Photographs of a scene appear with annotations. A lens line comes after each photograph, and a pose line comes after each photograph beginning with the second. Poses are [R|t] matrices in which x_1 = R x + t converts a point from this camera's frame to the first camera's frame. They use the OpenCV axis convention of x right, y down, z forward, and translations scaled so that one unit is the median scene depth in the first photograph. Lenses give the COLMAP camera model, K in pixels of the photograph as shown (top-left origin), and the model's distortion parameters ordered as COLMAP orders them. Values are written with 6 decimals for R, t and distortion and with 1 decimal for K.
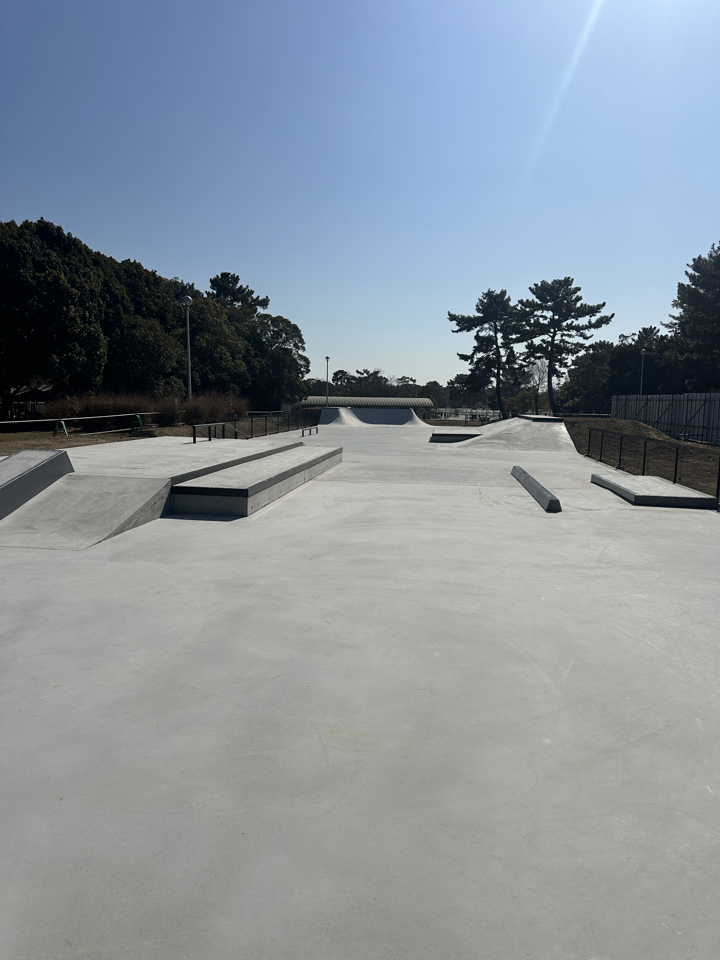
lens RADIAL K [[683.8, 0, 360.0], [0, 683.8, 480.0], [0, 0, 1]] dist [-0.007734, 0.002632]
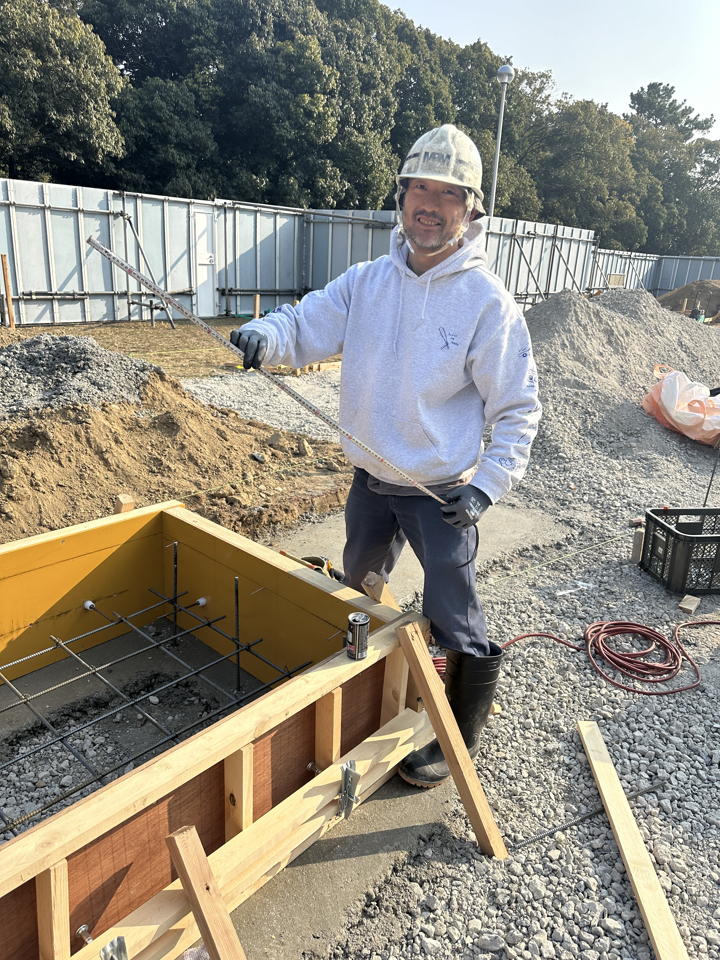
lens RADIAL K [[683.8, 0, 360.0], [0, 683.8, 480.0], [0, 0, 1]] dist [-0.007734, 0.002632]
pose [[0.829671, 0.204513, -0.519443, 0.001971], [-0.104958, 0.971031, 0.214669, -0.021283], [0.548298, -0.123585, 0.827101, 0.192967]]
